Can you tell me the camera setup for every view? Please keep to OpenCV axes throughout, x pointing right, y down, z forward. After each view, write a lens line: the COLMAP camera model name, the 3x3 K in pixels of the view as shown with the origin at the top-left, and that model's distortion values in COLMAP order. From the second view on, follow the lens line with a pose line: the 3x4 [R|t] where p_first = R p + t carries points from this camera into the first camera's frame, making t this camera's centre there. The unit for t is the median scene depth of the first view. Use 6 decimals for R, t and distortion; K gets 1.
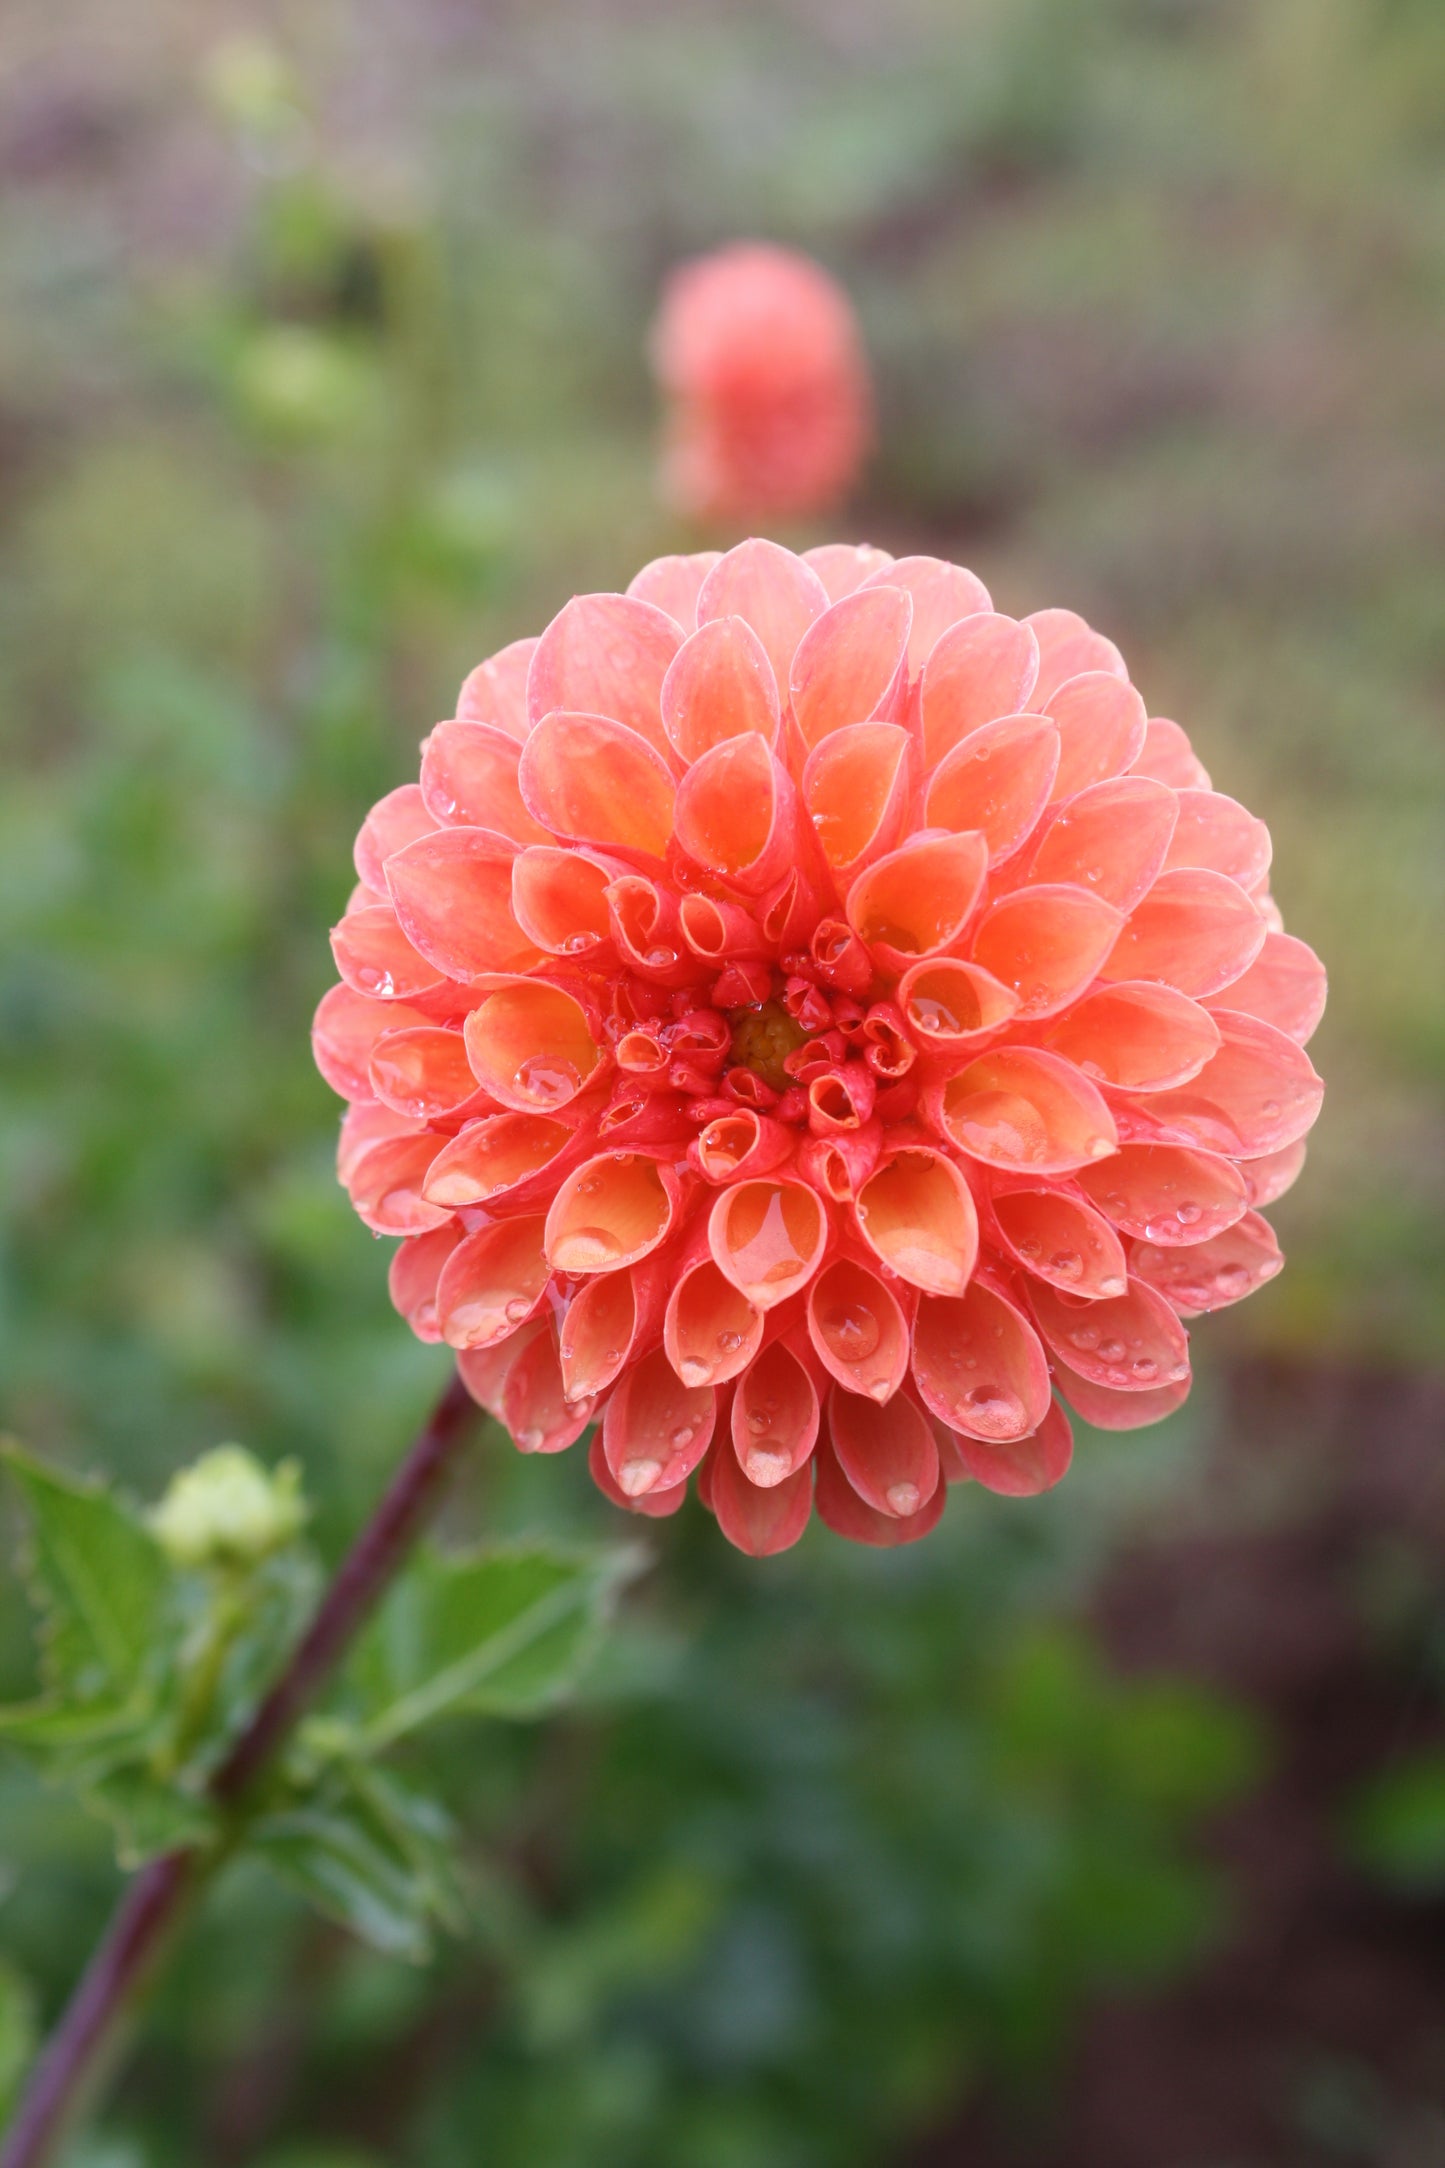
lens RADIAL K [[3656.5, 0, 722.5], [0, 3656.5, 1084.0], [0, 0, 1]] dist [0.073813, -0.041462]
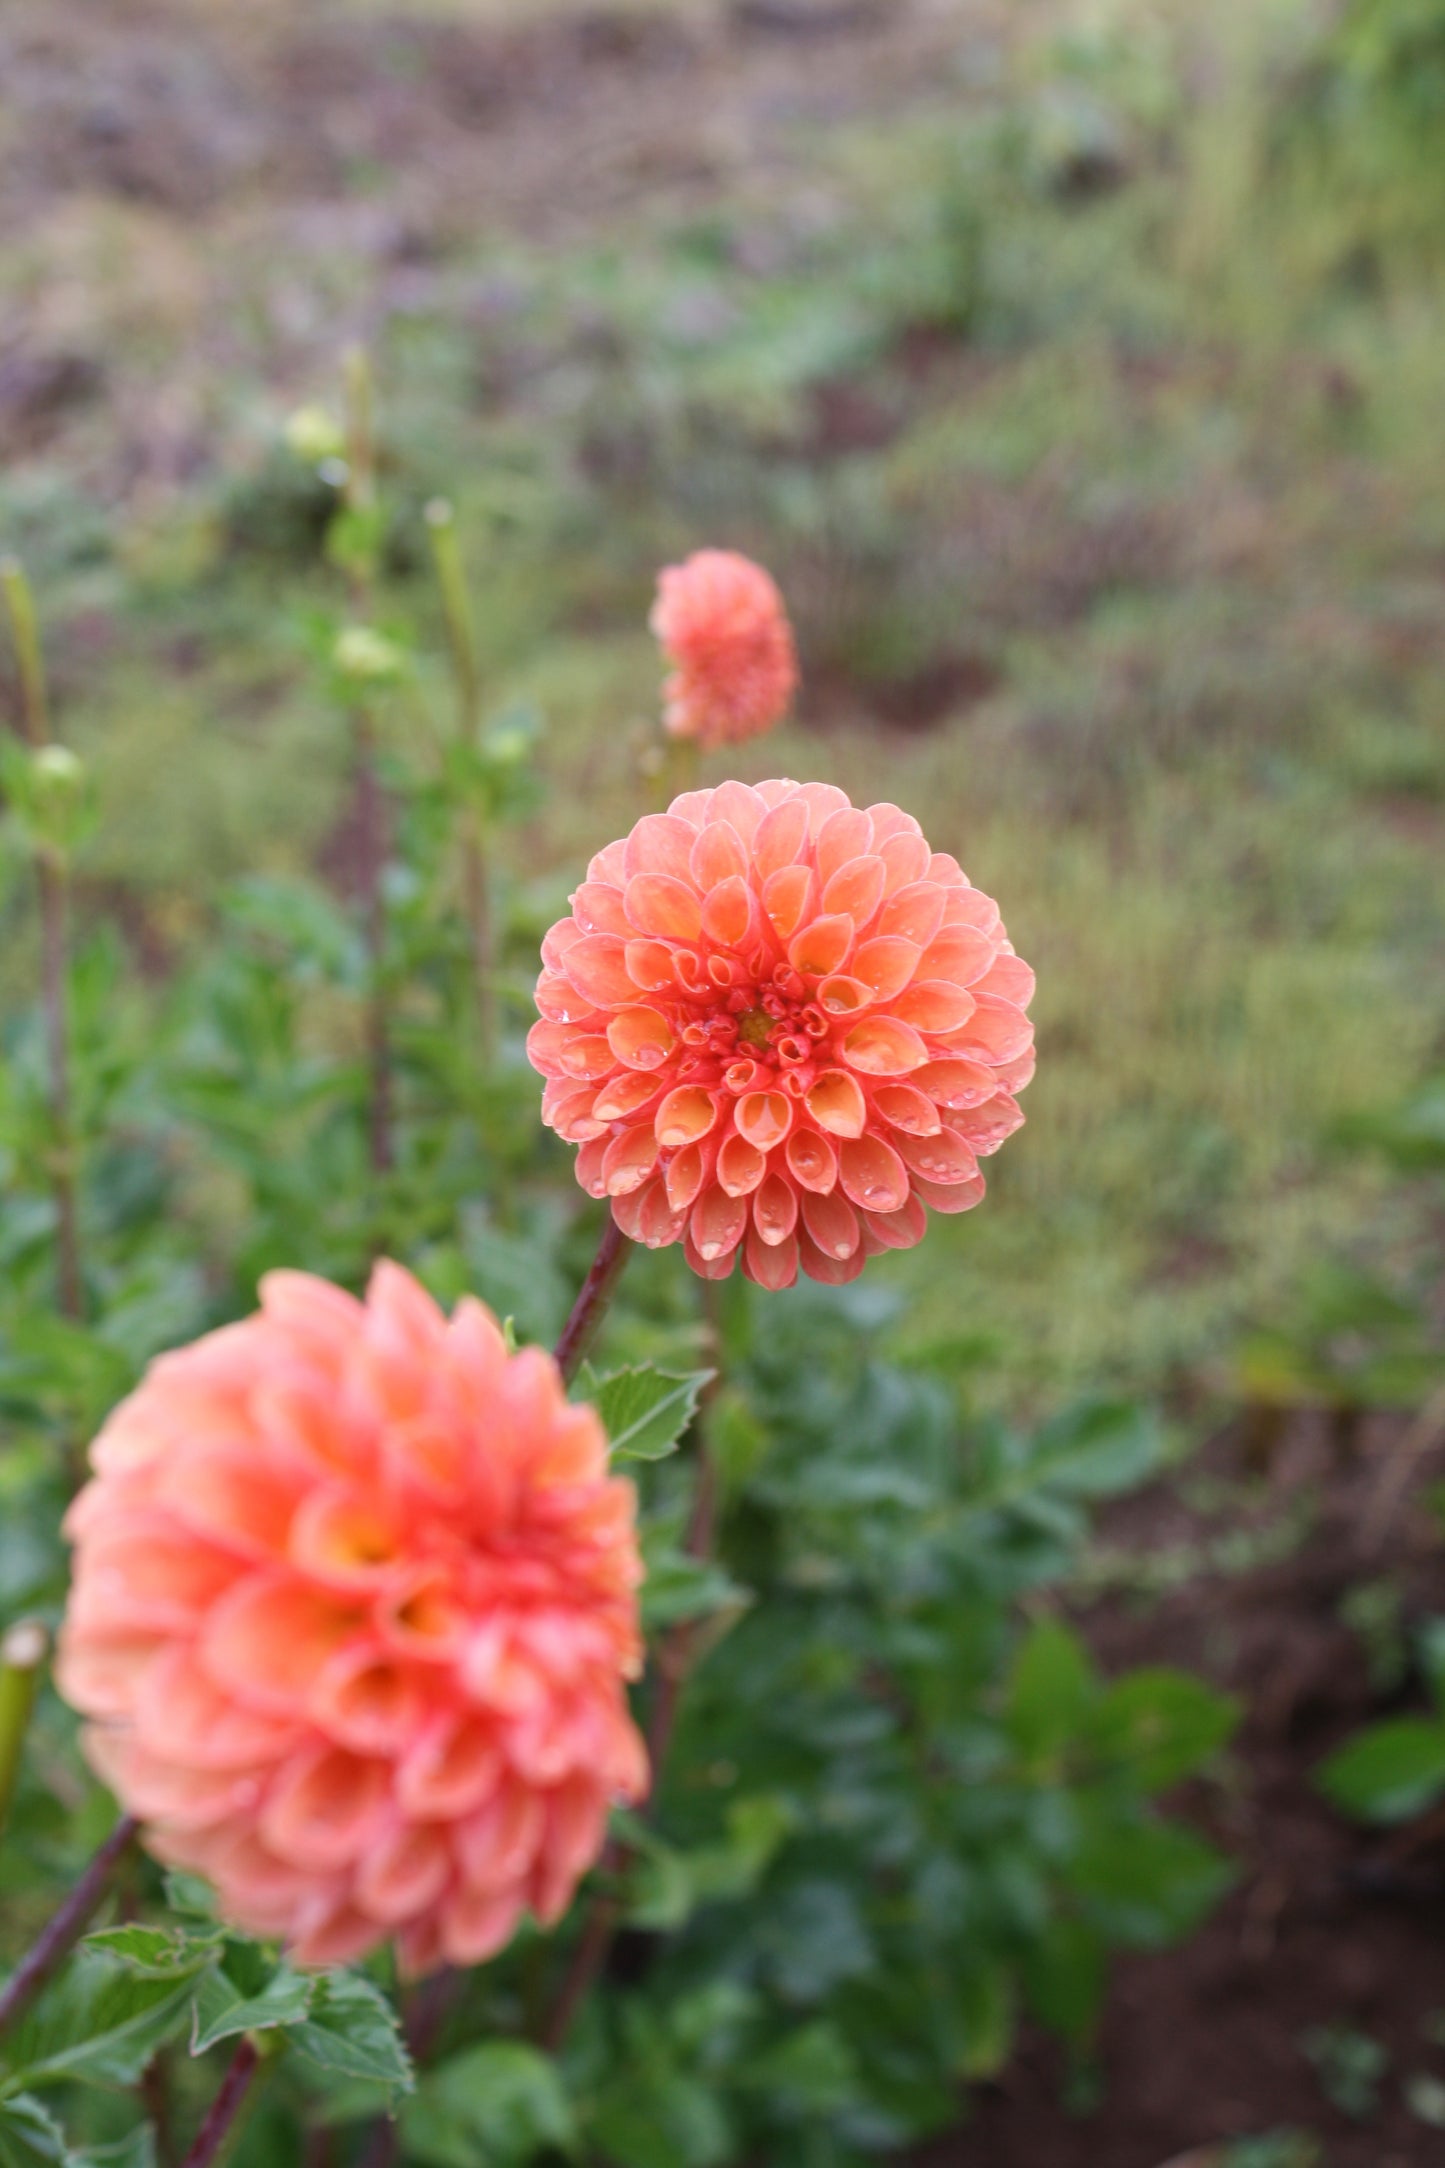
lens RADIAL K [[3656.5, 0, 722.5], [0, 3656.5, 1084.0], [0, 0, 1]] dist [0.073813, -0.041462]
pose [[0.996536, -0.083157, -0.000256, -0.008496], [0.083043, 0.995322, -0.049368, 0.119266], [0.004360, 0.049176, 0.998781, -1.029622]]
